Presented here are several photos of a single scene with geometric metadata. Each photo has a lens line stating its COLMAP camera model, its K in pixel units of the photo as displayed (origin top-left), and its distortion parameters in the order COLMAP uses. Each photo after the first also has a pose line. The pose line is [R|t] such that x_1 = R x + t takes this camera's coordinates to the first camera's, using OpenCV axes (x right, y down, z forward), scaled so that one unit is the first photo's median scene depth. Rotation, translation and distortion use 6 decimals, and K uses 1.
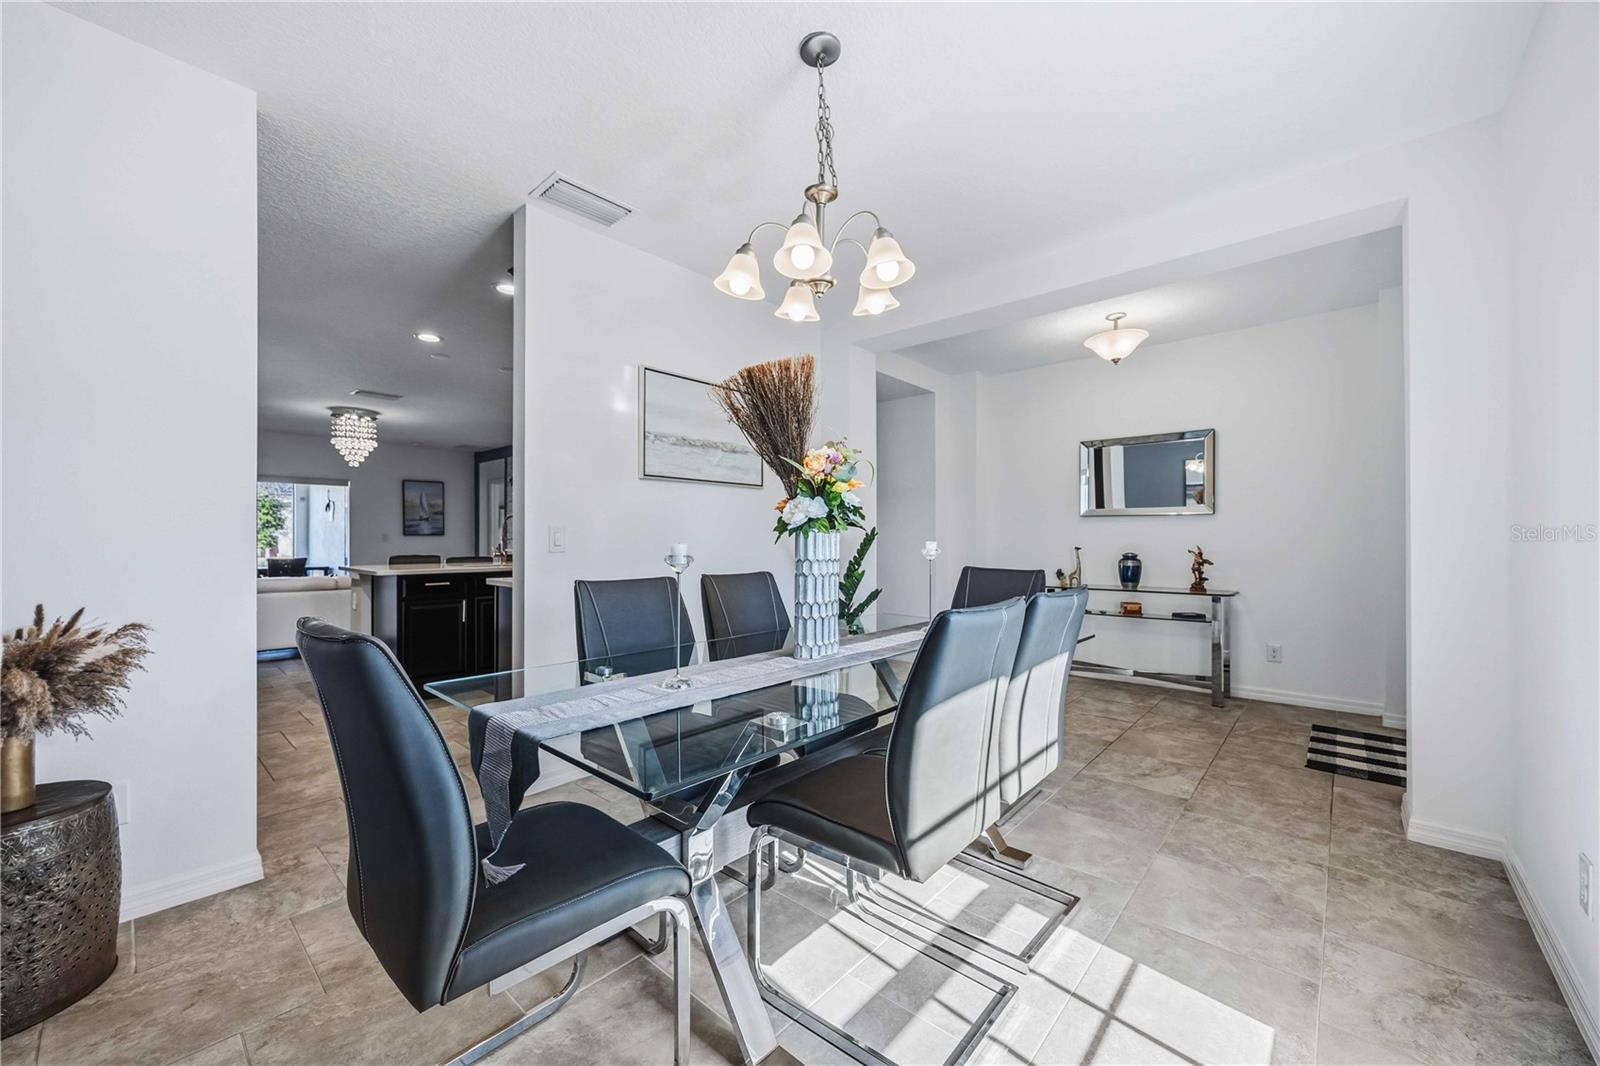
lens RADIAL K [[610.3, 0, 797.9], [0, 610.3, 539.5], [0, 0, 1]] dist [-0.006126, -0.000541]
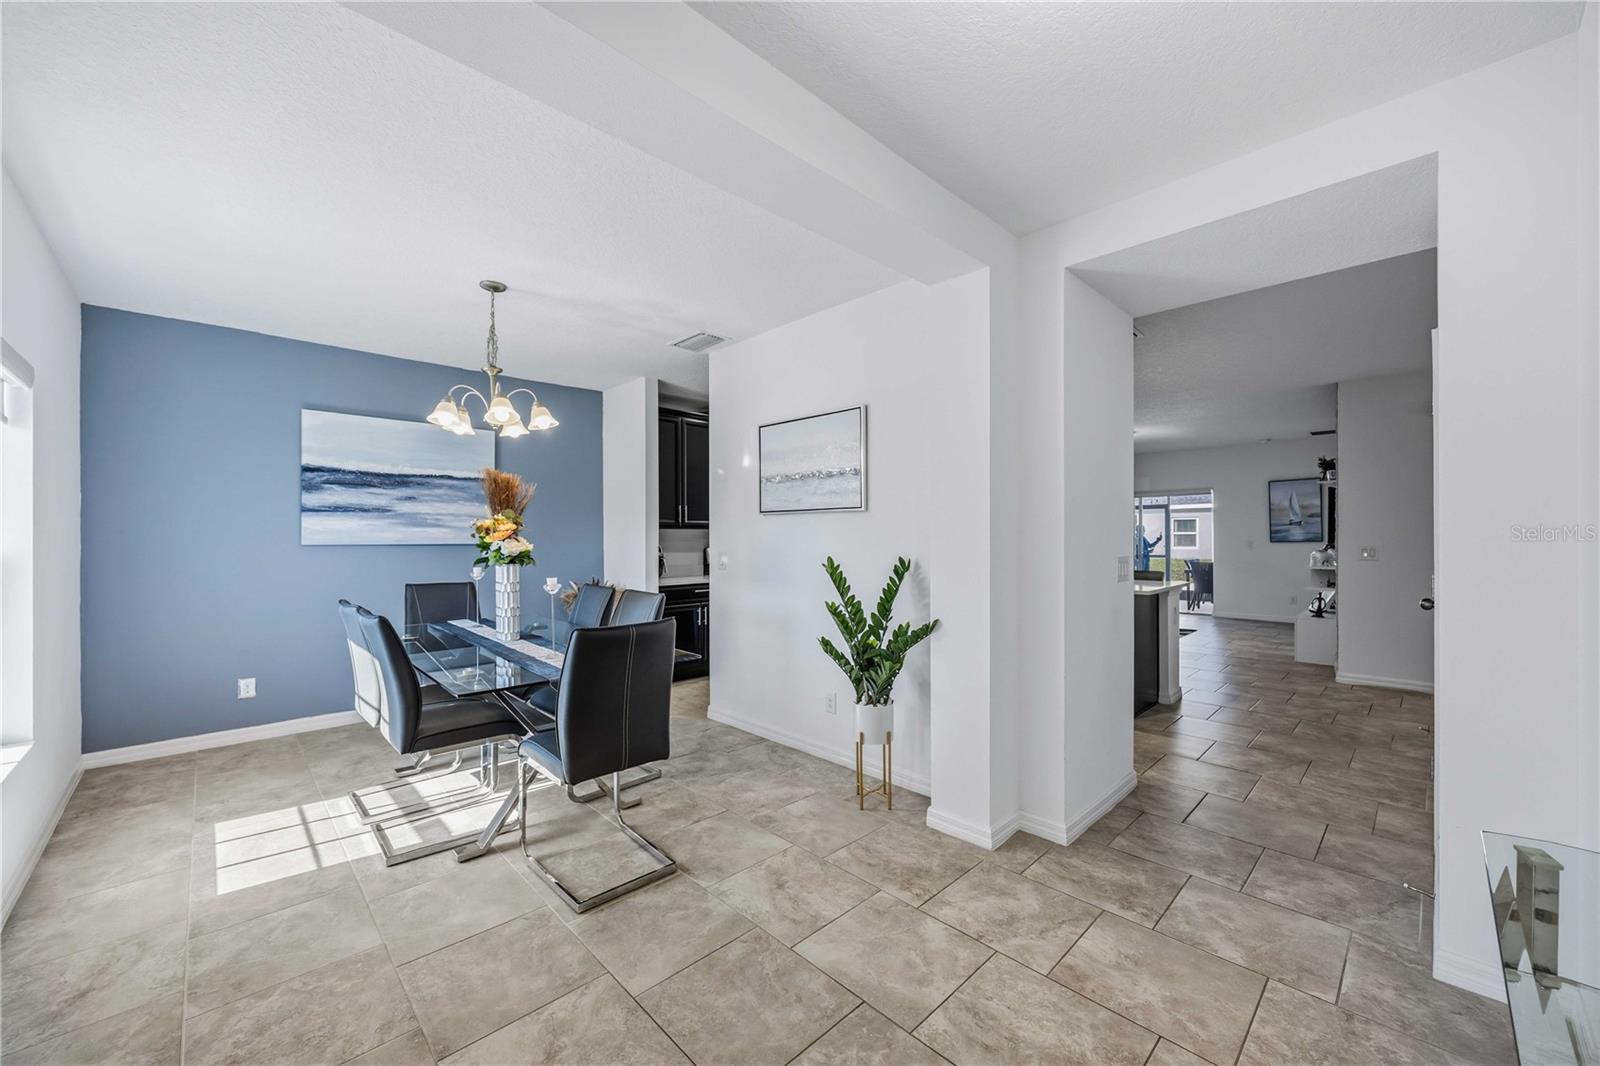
lens RADIAL K [[610.3, 0, 797.7], [0, 610.3, 539.7], [0, 0, 1]] dist [-0.006126, -0.000541]
pose [[-0.067745, 0.007249, -0.997676, 0.879483], [0.001889, 0.999973, 0.007138, -0.050274], [0.997701, -0.001401, -0.067757, 1.021672]]
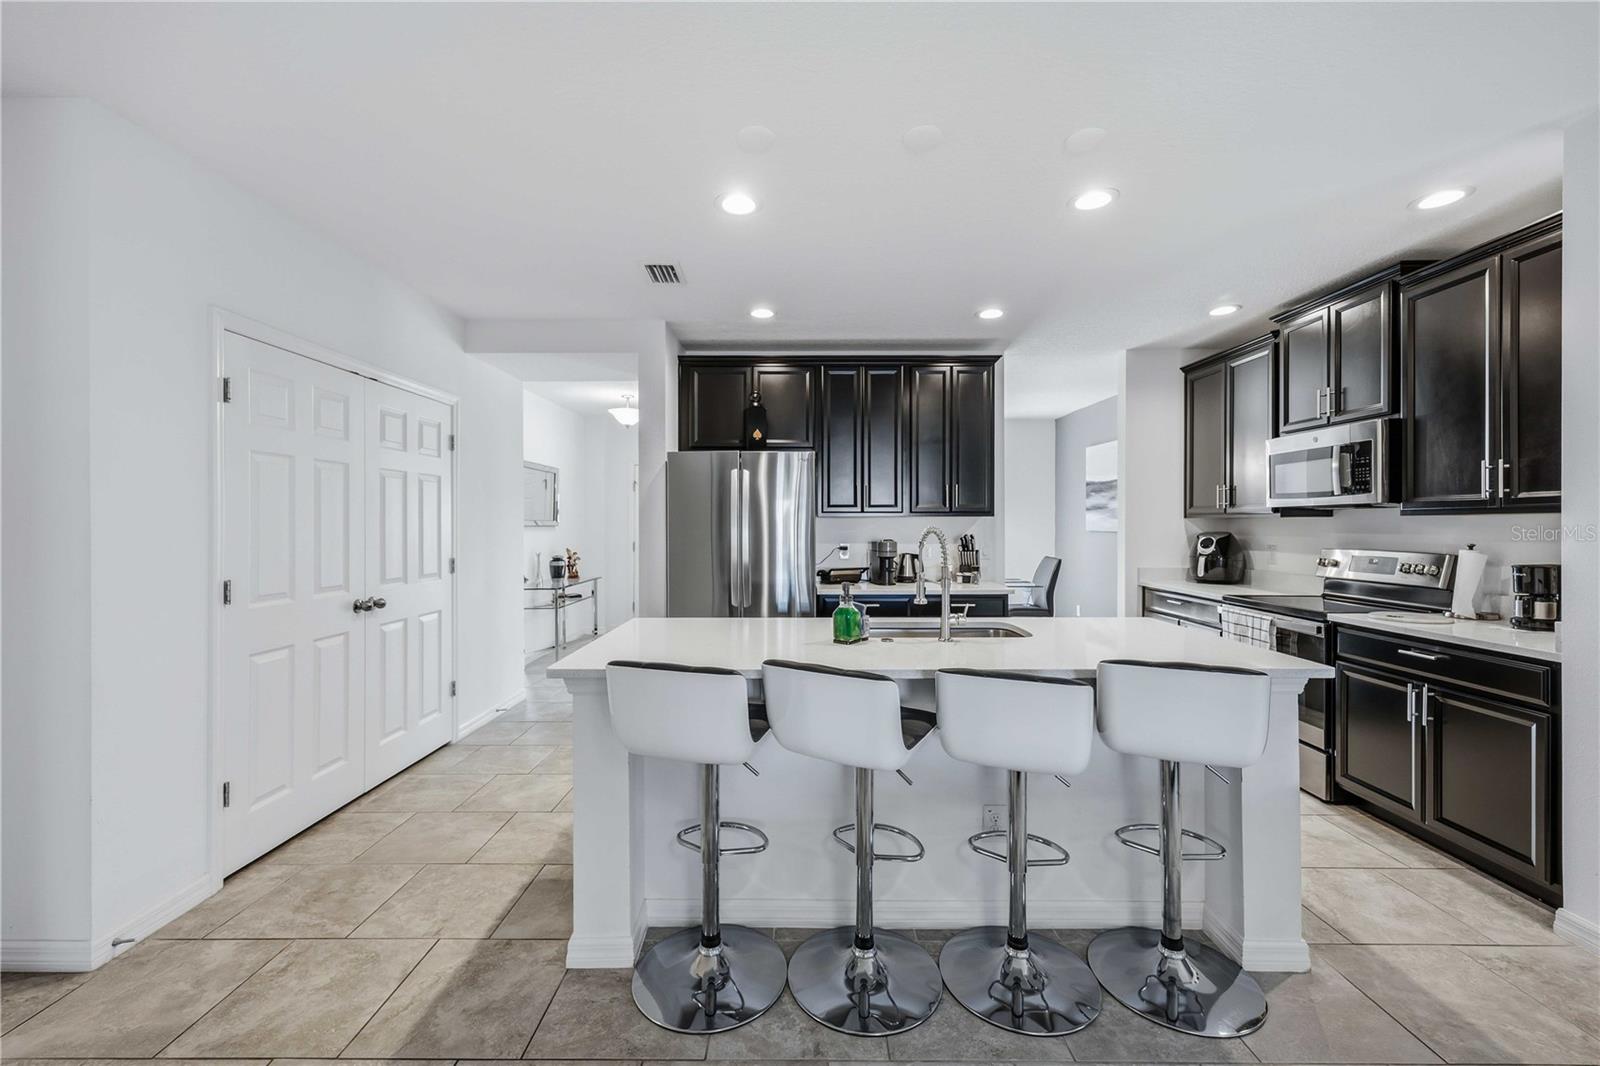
lens RADIAL K [[645.0, 0, 792.7], [0, 645.0, 524.8], [0, 0, 1]] dist [-0.001127, 0.000488]
pose [[-0.666521, 0.002011, 0.745484, -1.134081], [0.004007, 0.999992, 0.000885, -0.060468], [-0.745476, 0.003577, -0.666523, 2.038984]]
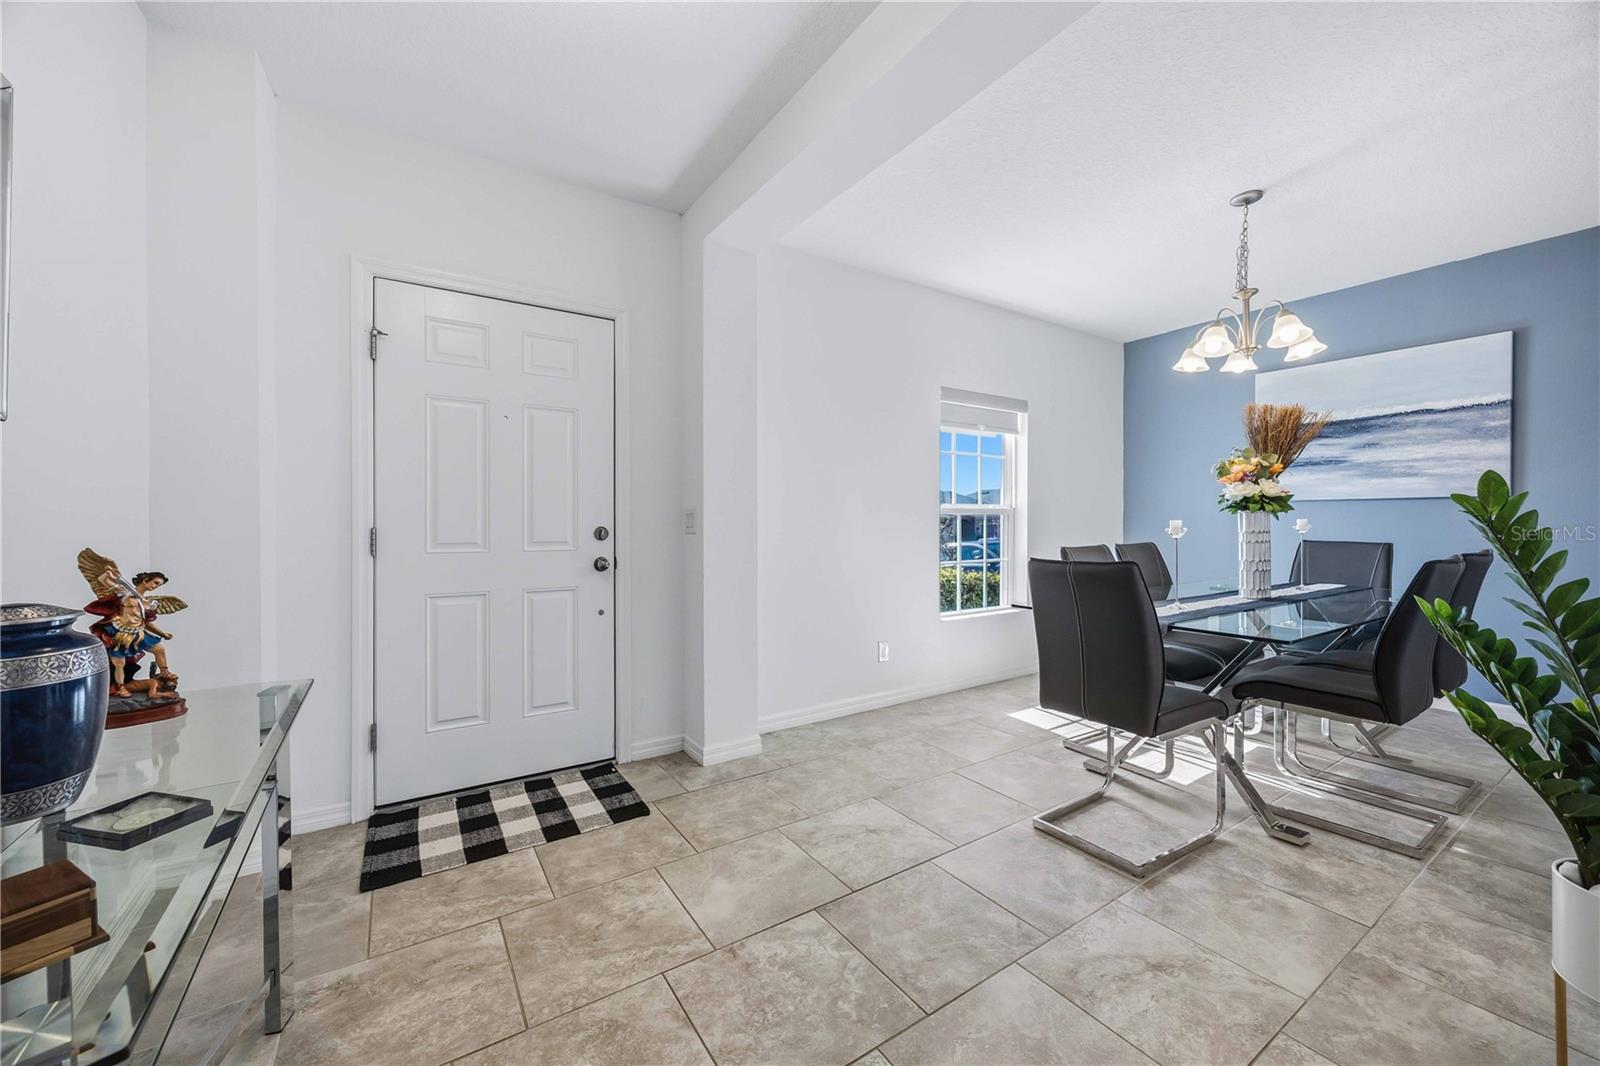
lens RADIAL K [[610.3, 0, 797.3], [0, 610.3, 538.6], [0, 0, 1]] dist [-0.006126, -0.000541]
pose [[-0.965218, 0.002157, 0.261439, 0.377622], [0.009119, 0.999635, 0.025420, 0.000150], [-0.261288, 0.026920, -0.964885, 1.433772]]
